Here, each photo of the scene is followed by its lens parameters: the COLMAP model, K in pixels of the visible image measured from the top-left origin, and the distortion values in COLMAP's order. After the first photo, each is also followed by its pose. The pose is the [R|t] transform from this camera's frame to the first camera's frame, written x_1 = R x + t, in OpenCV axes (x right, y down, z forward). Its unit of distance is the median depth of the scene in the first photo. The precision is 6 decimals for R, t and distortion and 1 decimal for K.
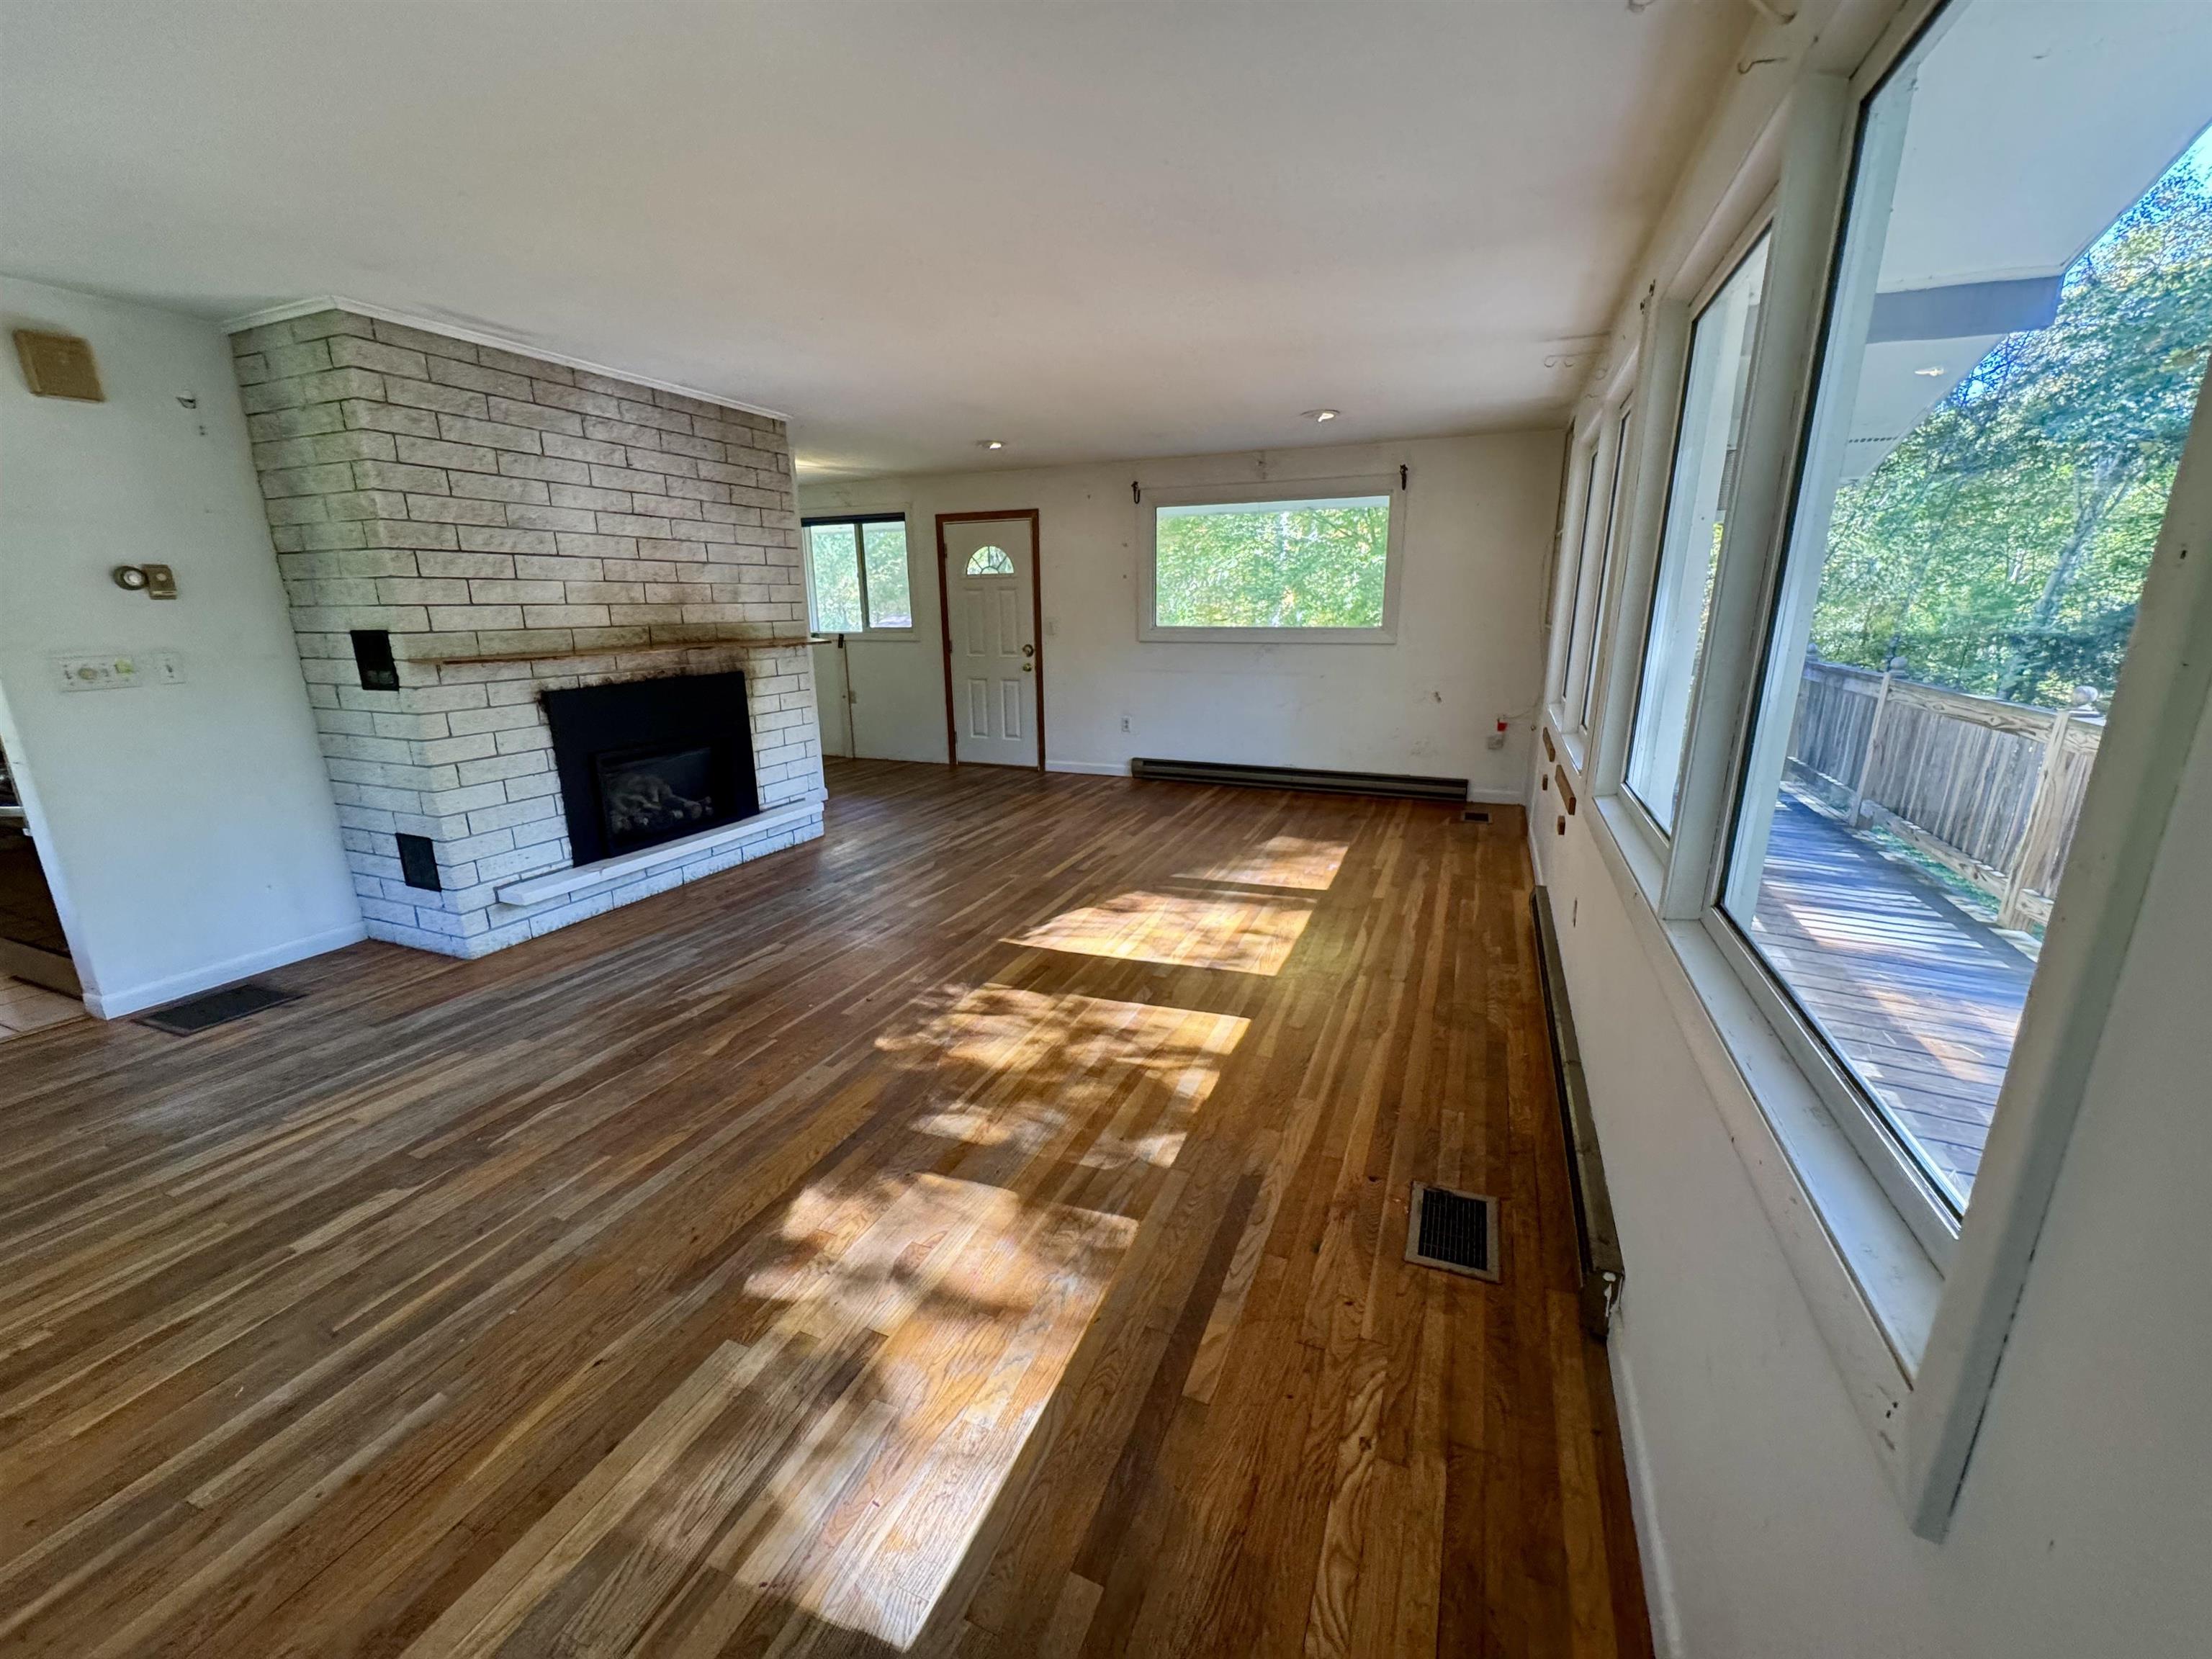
lens RADIAL K [[879.4, 0, 1110.3], [0, 879.4, 829.3], [0, 0, 1]] dist [-0.005277, 0.000527]
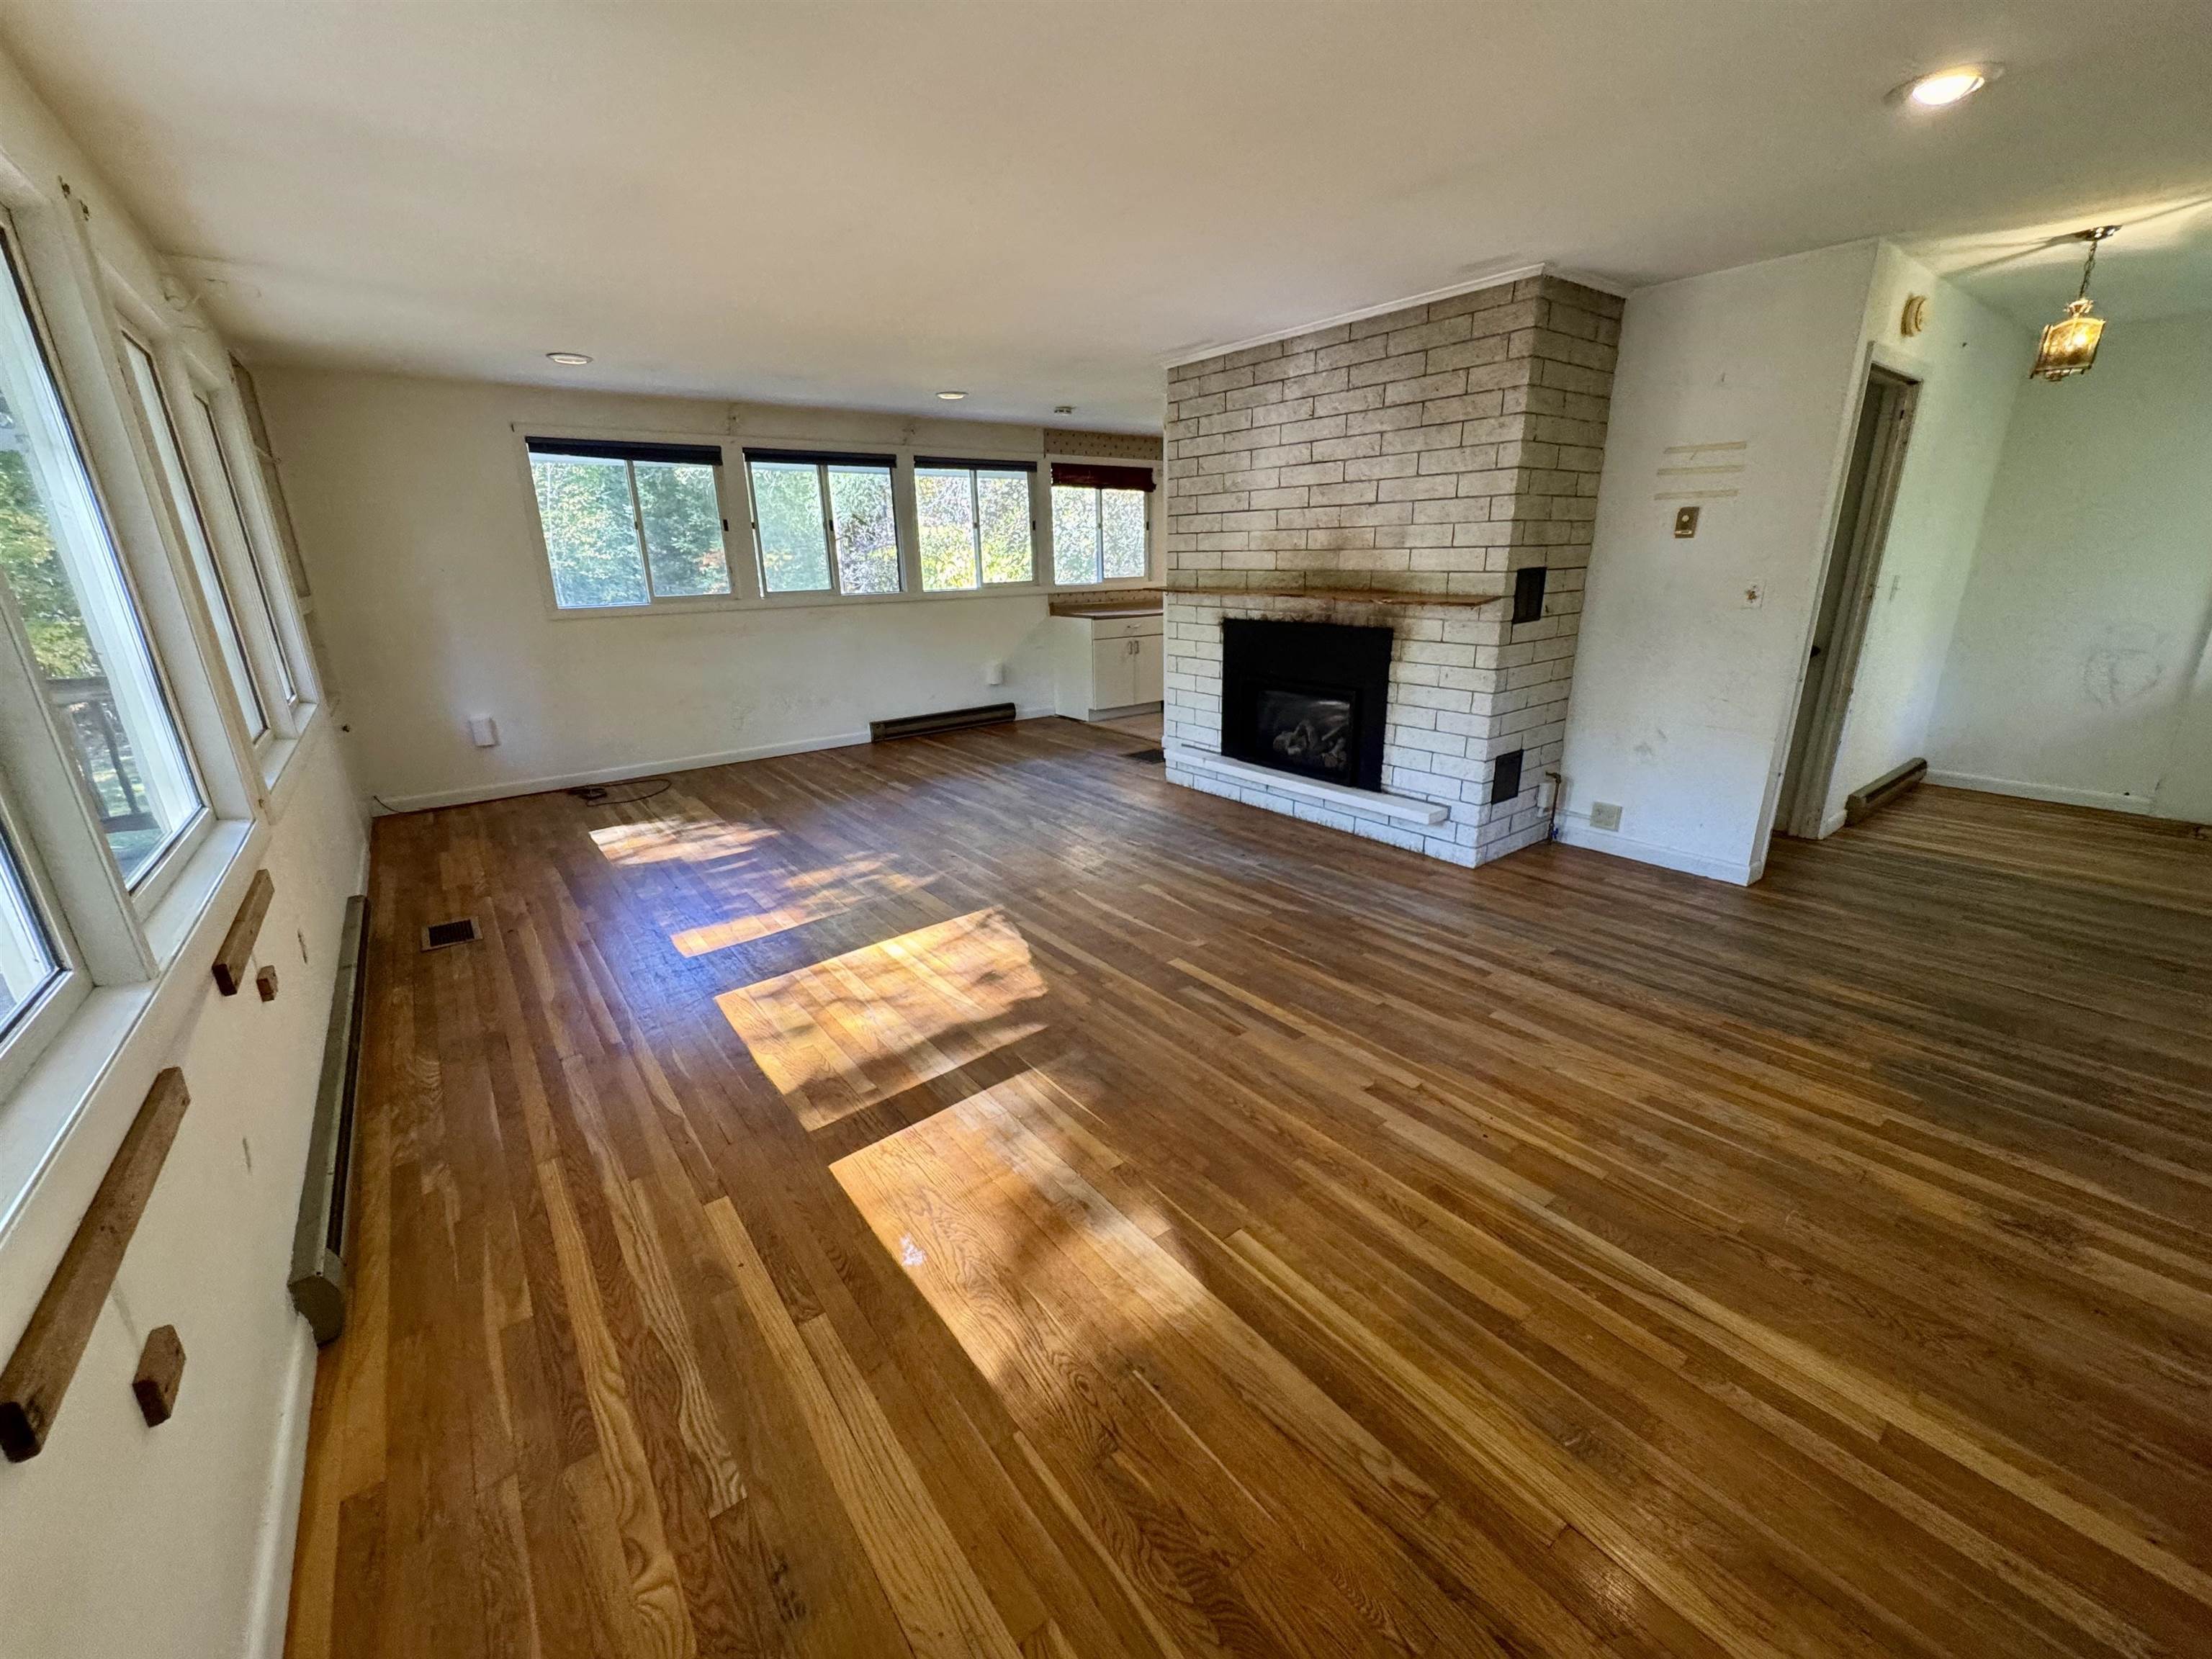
lens RADIAL K [[879.4, 0, 1112.2], [0, 879.4, 834.0], [0, 0, 1]] dist [-0.005277, 0.000527]
pose [[-0.494121, 0.283145, -0.821994, 0.643568], [-0.196427, 0.884673, 0.422813, -0.415022], [0.846912, 0.370383, -0.381518, 1.554688]]
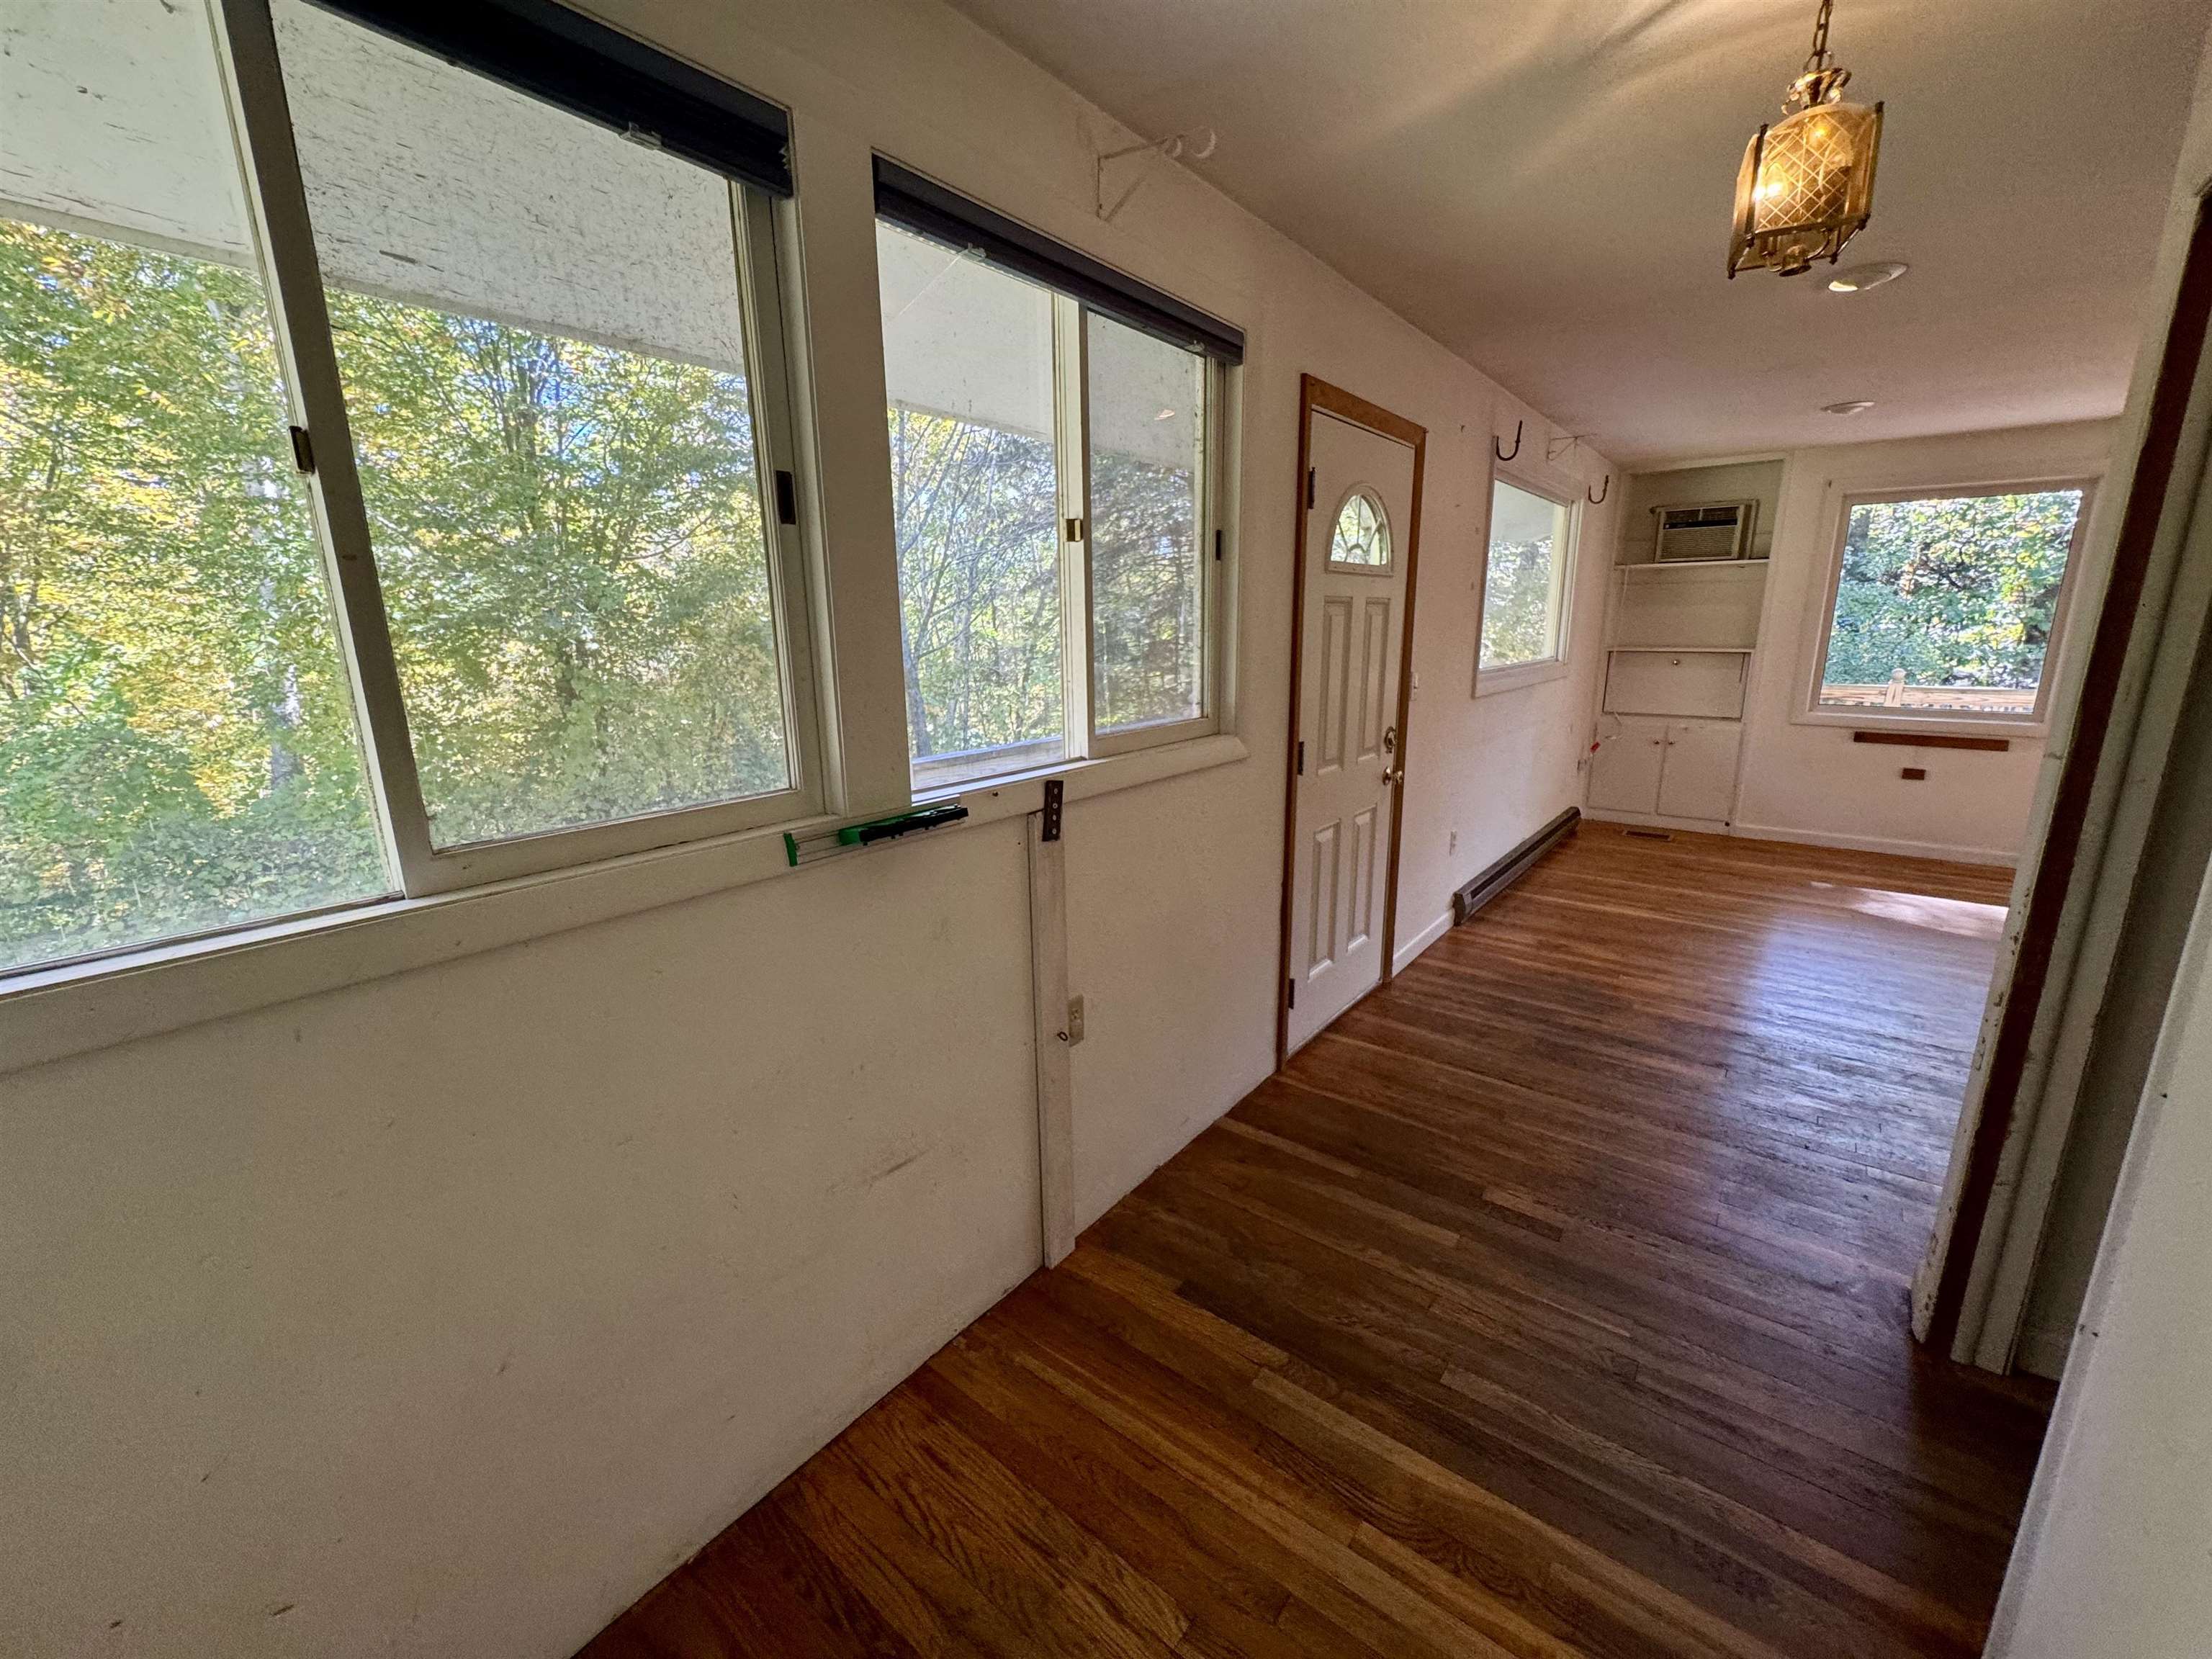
lens RADIAL K [[879.4, 0, 1100.1], [0, 879.4, 839.3], [0, 0, 1]] dist [-0.005277, 0.000527]
pose [[0.275049, -0.219879, 0.935949, -1.163499], [0.257185, 0.954847, 0.148740, -0.533751], [-0.926393, 0.199801, 0.319179, 2.059414]]
